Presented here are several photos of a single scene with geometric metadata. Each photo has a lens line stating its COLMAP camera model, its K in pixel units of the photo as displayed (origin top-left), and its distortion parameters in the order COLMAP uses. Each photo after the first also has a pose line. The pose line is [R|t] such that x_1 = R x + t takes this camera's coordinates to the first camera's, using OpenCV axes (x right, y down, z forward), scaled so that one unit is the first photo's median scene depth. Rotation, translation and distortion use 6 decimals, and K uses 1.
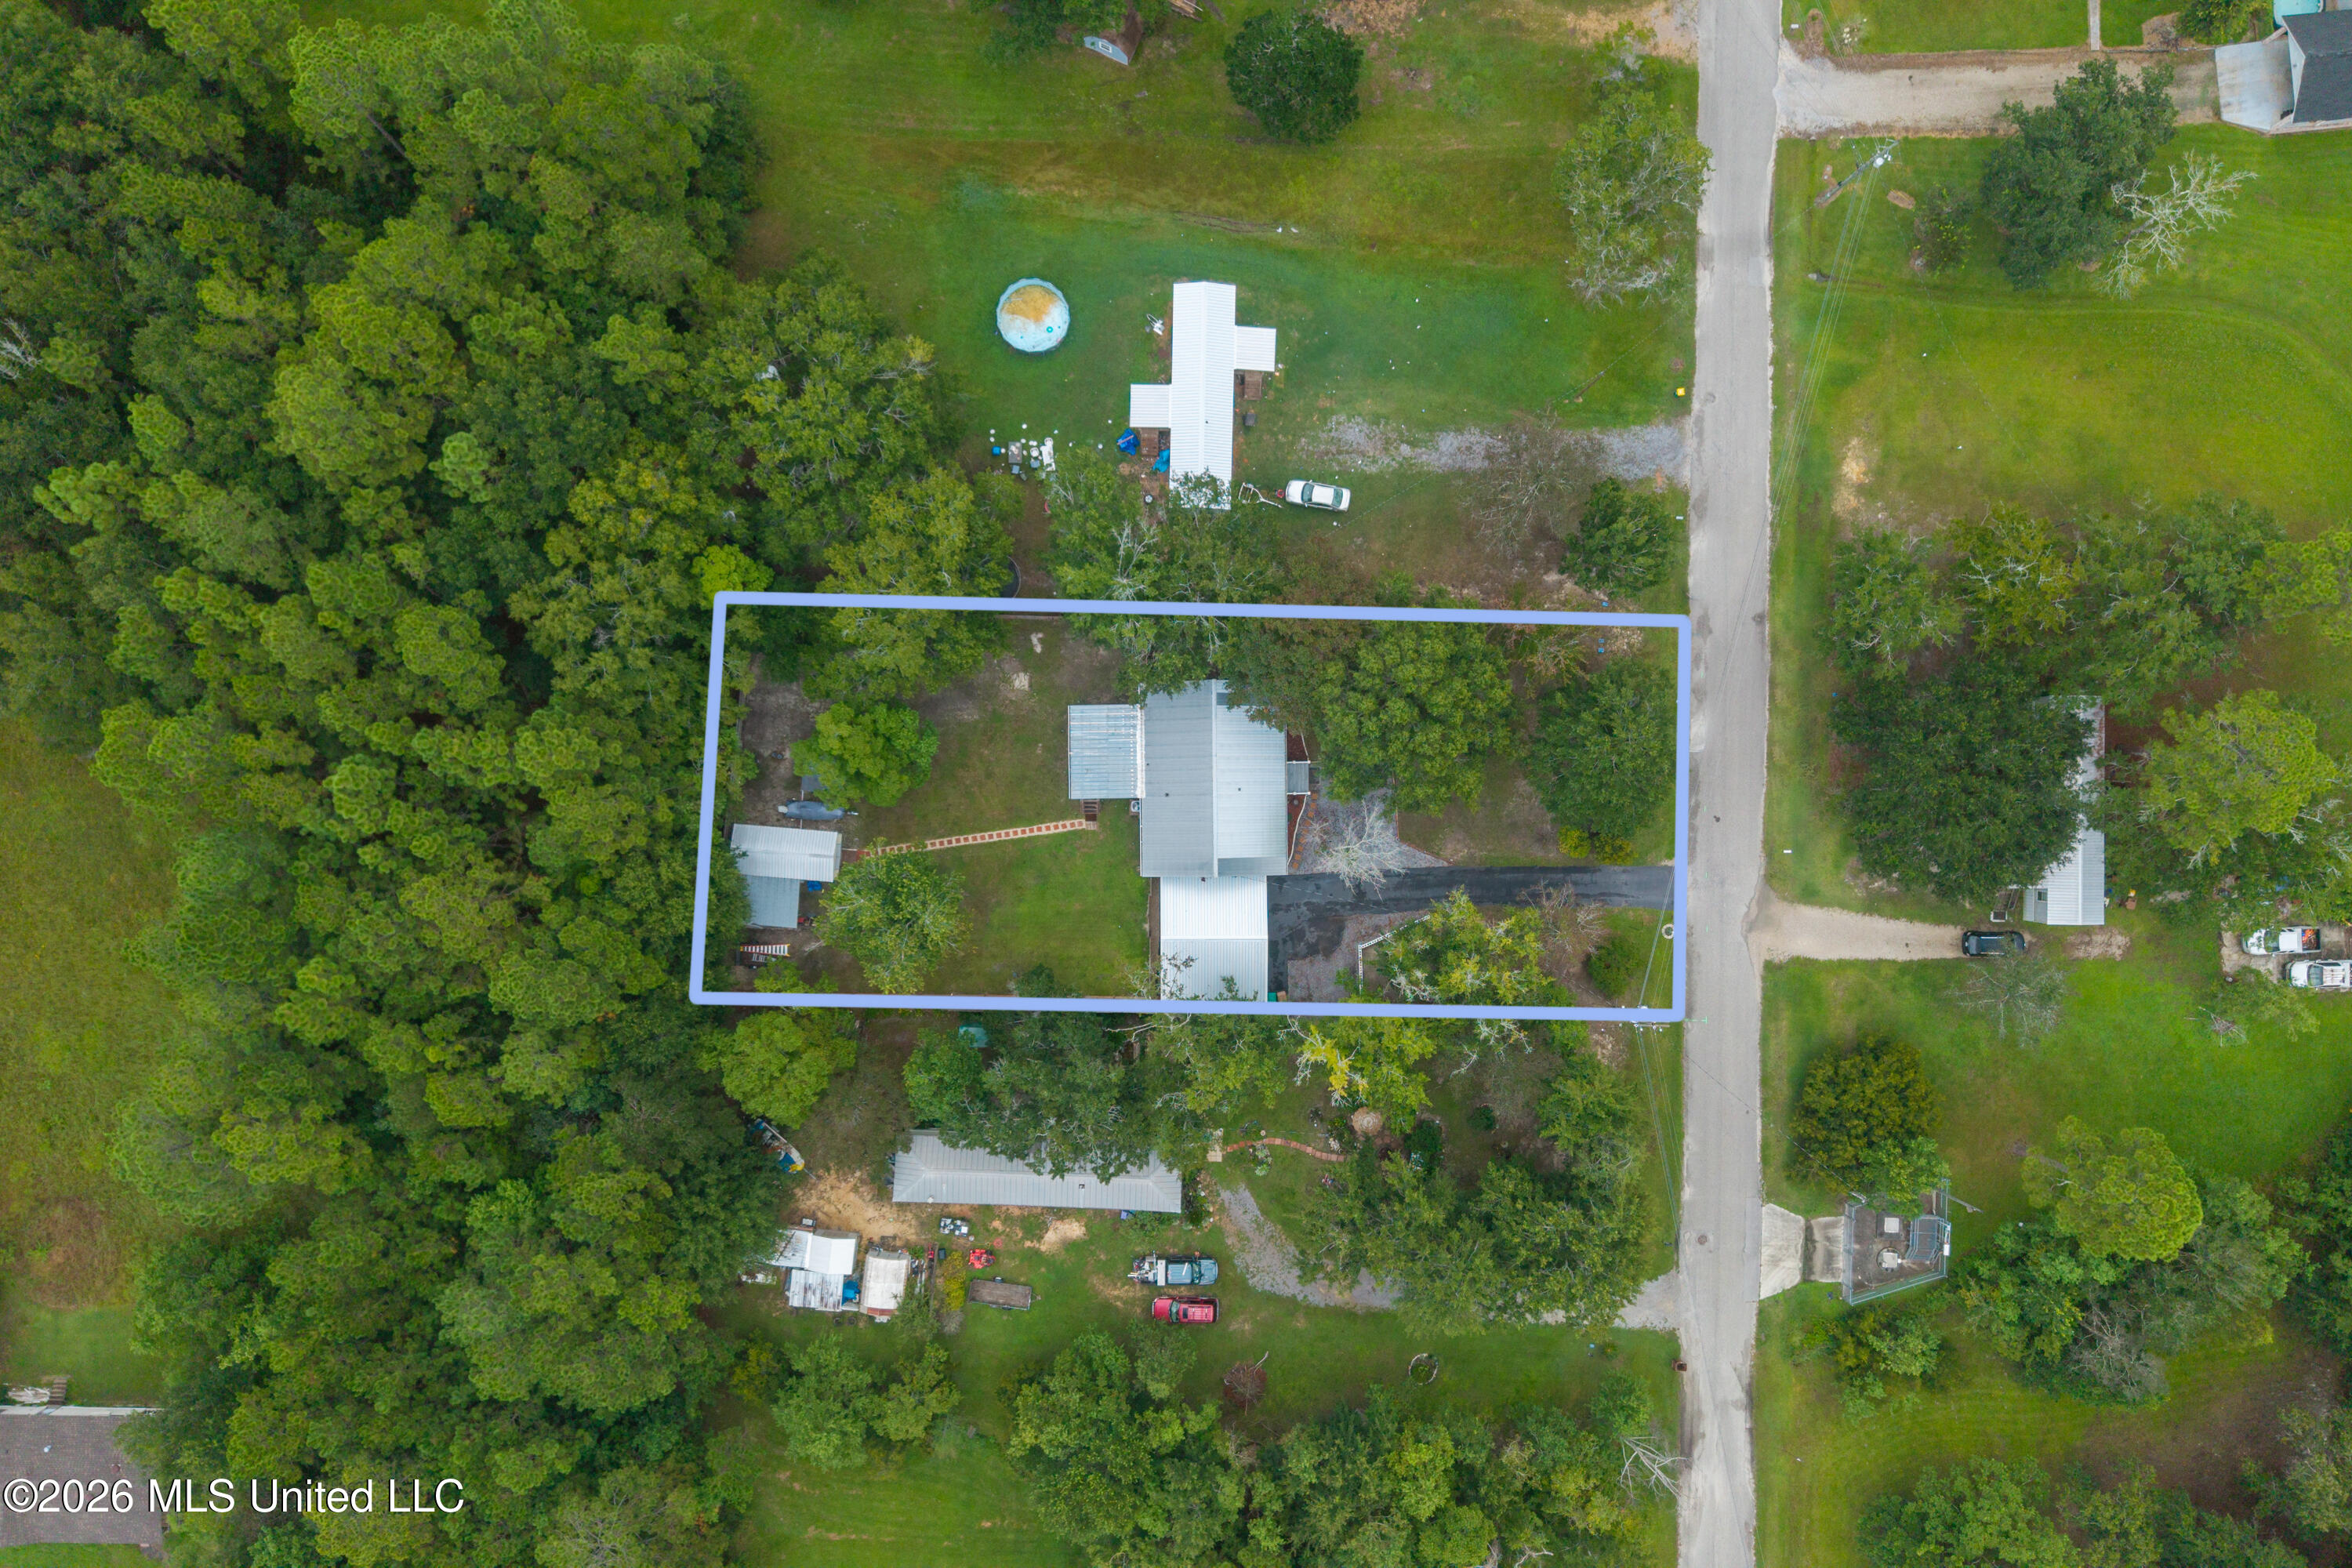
lens RADIAL K [[1811.1, 0, 1176.9], [0, 1811.1, 772.7], [0, 0, 1]] dist [-0.008994, -0.011742]
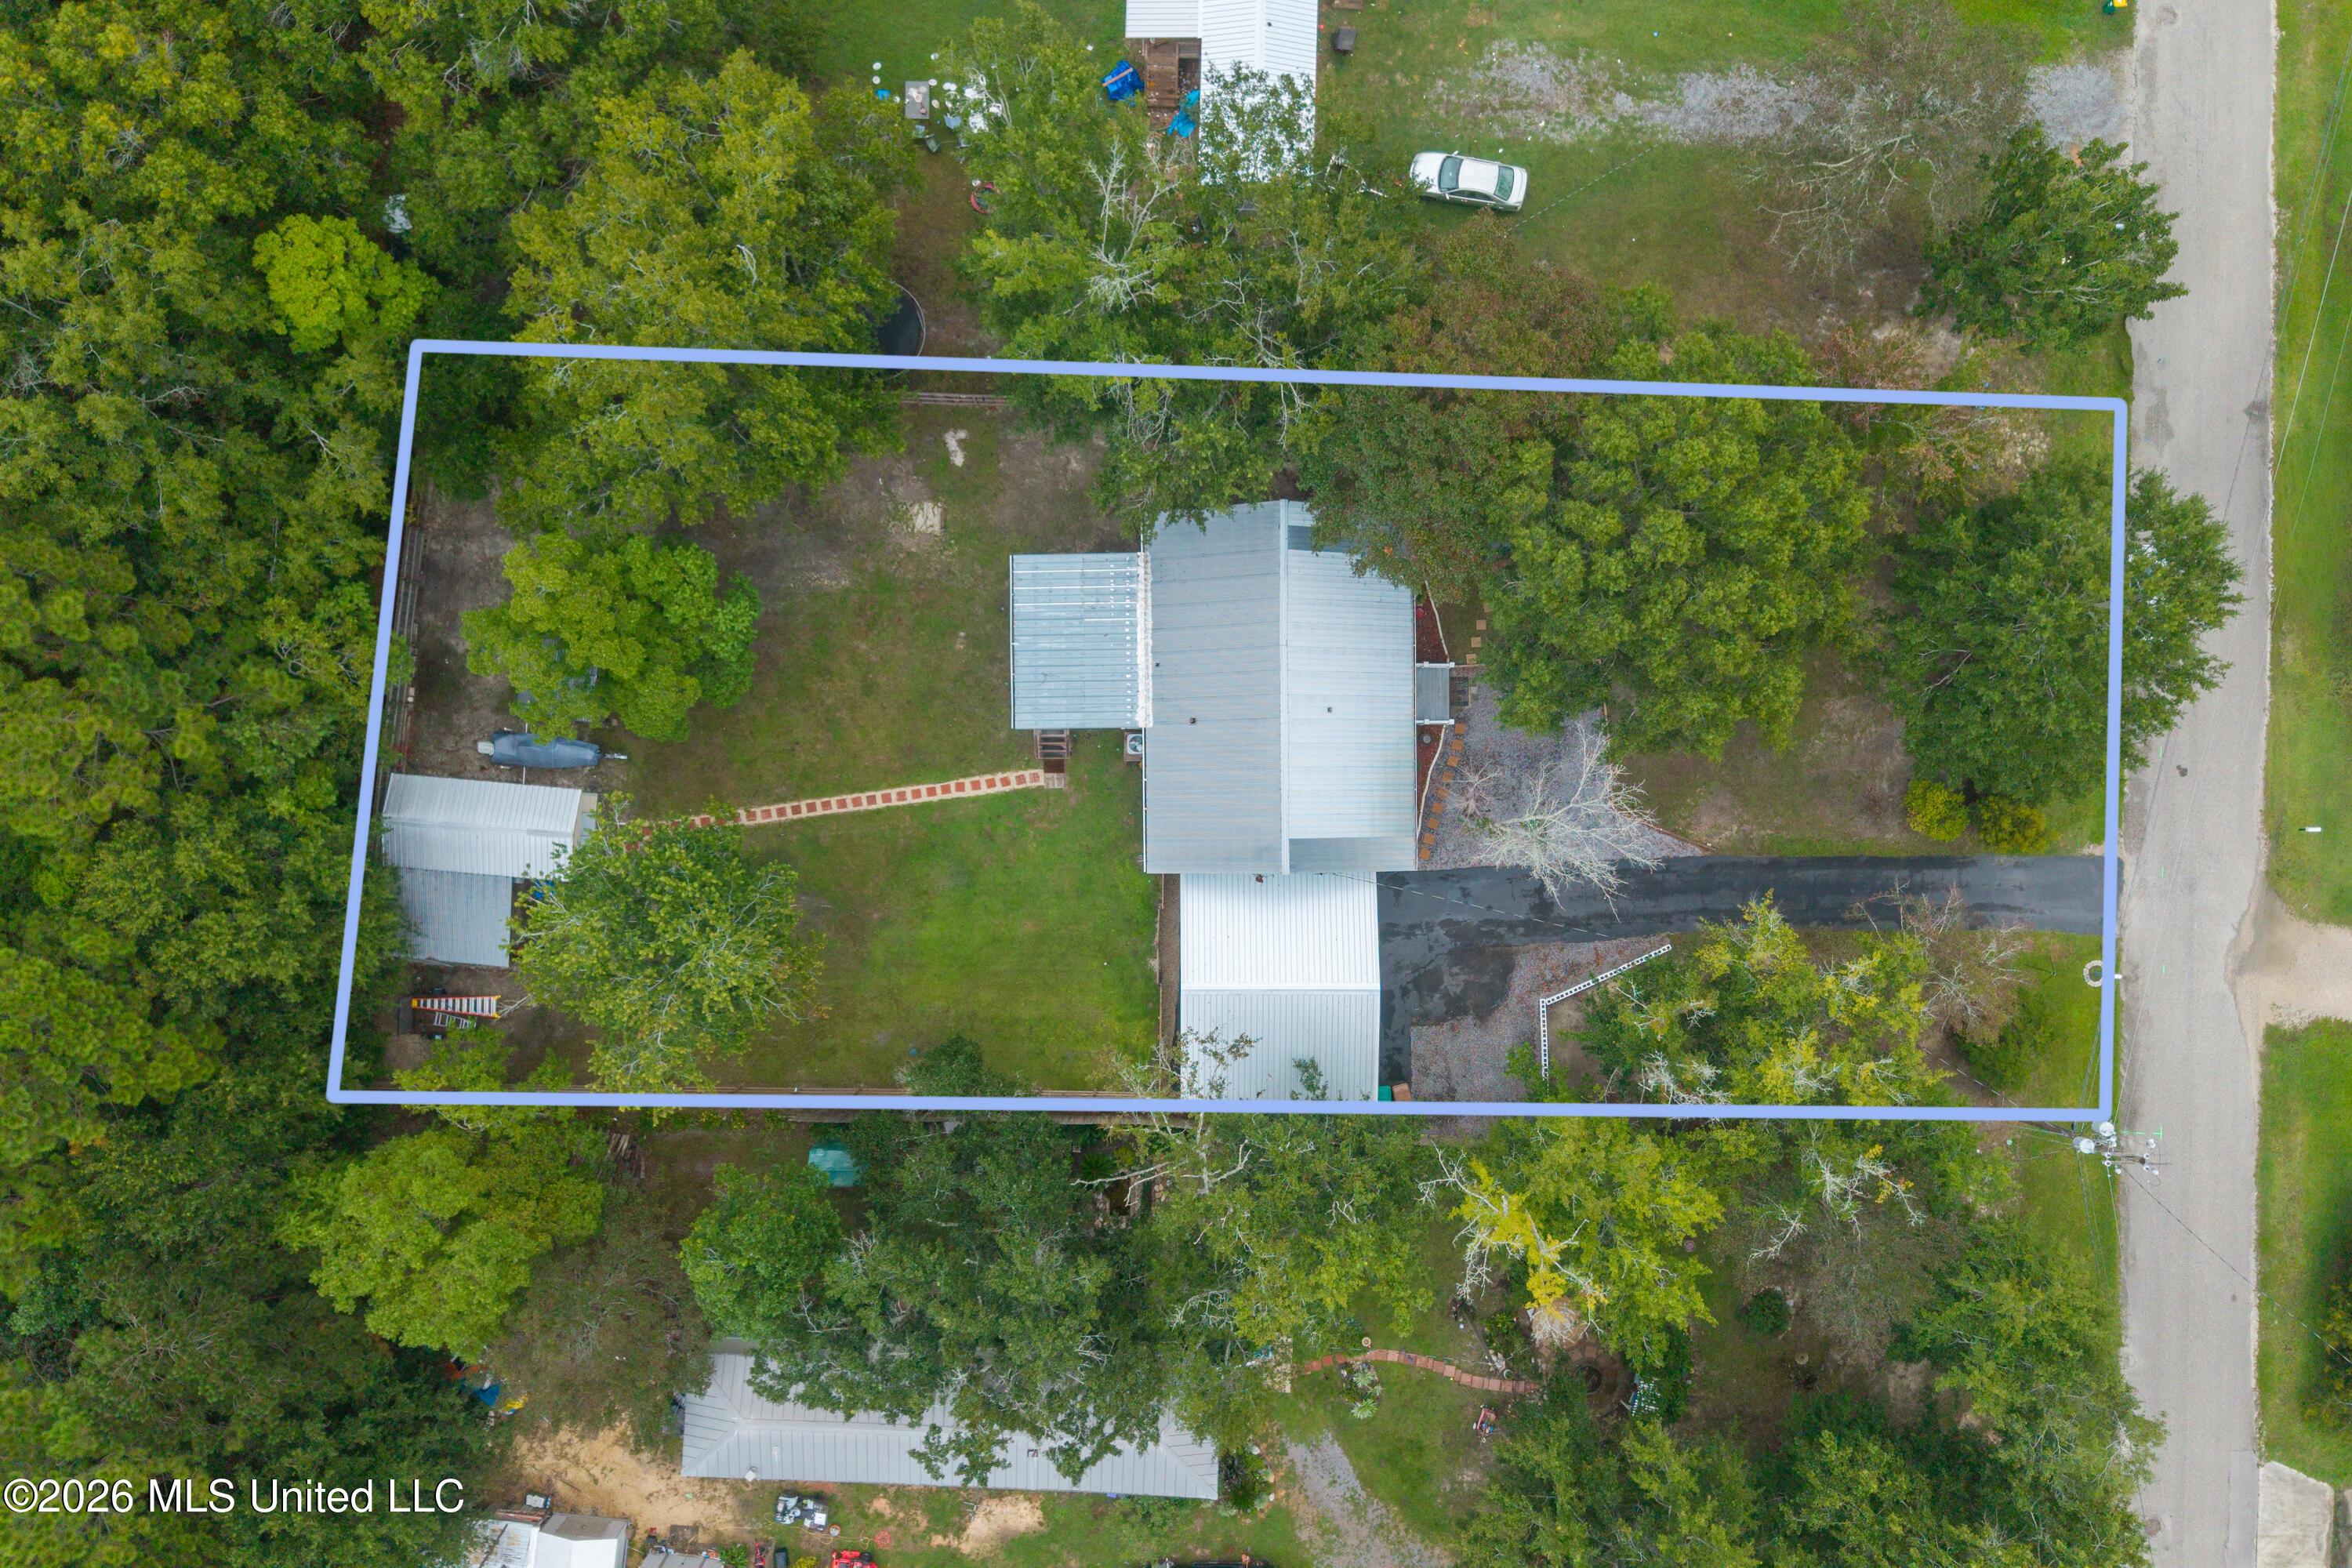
lens RADIAL K [[1811.1, 0, 1177.6], [0, 1811.1, 779.4], [0, 0, 1]] dist [-0.008994, -0.011742]
pose [[0.999997, 0.002045, -0.001392, -0.009416], [-0.002040, 0.999993, 0.003238, 0.028075], [0.001398, -0.003235, 0.999994, 0.466060]]
